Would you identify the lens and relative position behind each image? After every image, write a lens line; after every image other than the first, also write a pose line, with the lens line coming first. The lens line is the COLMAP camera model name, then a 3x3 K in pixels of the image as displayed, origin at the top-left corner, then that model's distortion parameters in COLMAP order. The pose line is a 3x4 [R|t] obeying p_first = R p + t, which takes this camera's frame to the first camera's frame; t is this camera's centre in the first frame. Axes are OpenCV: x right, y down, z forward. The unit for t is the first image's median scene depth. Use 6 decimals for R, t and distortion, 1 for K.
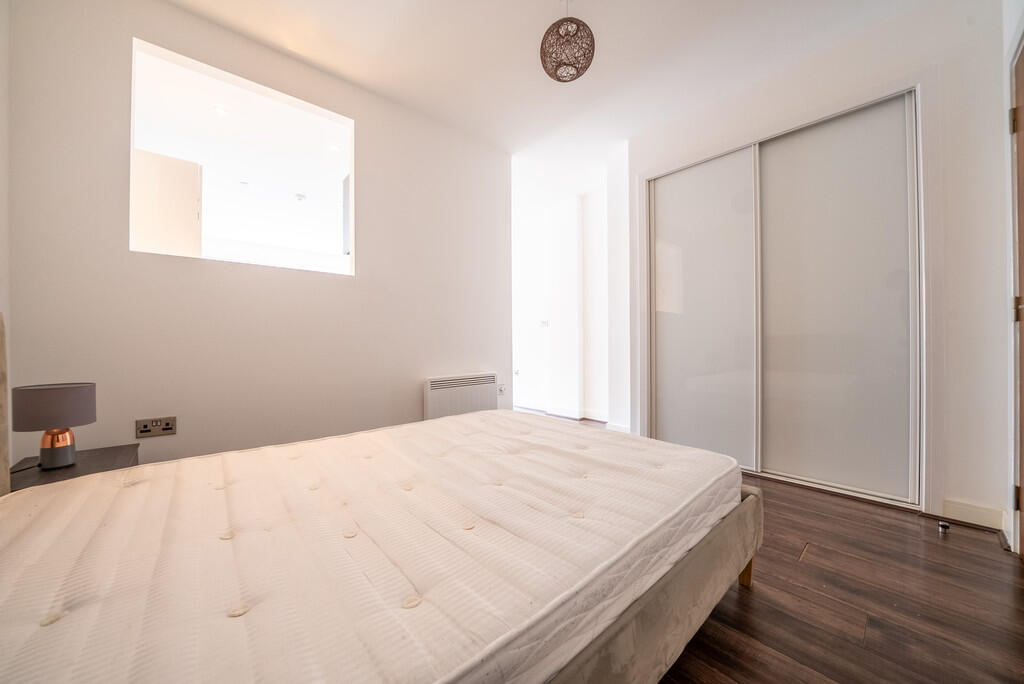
lens RADIAL K [[360.0, 0, 512.0], [0, 360.0, 342.0], [0, 0, 1]] dist [0.001758, -0.000122]
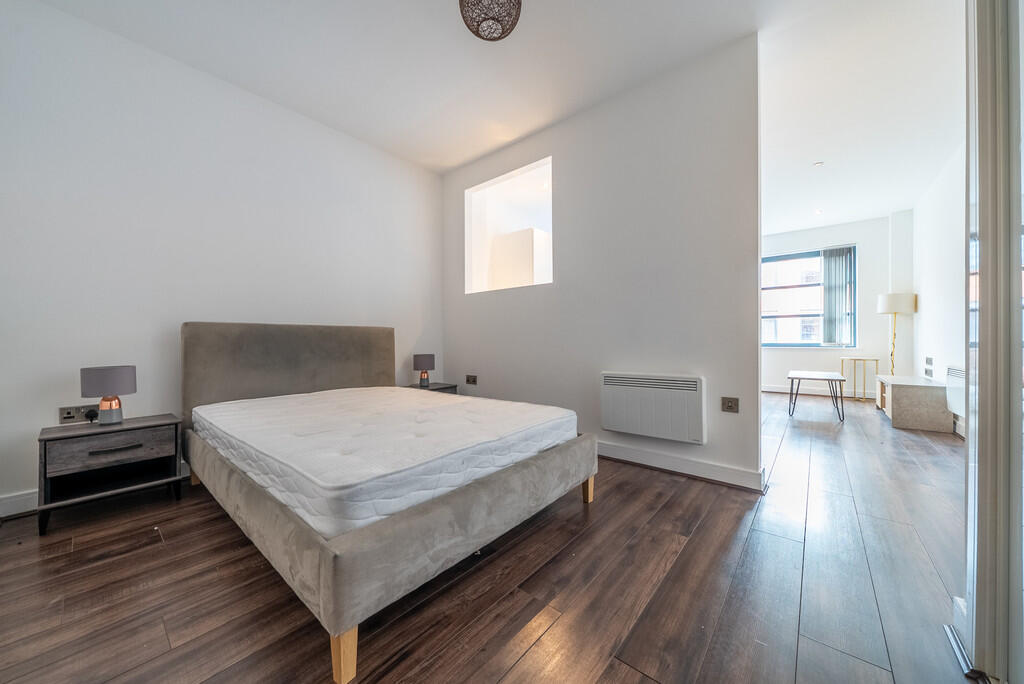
lens RADIAL K [[360.0, 0, 512.0], [0, 360.0, 342.0], [0, 0, 1]] dist [0.001758, -0.000122]
pose [[0.139876, 0.000796, -0.990169, 1.474614], [0.010830, 0.999939, 0.002333, 0.034492], [0.990110, -0.011050, 0.139859, 1.319729]]
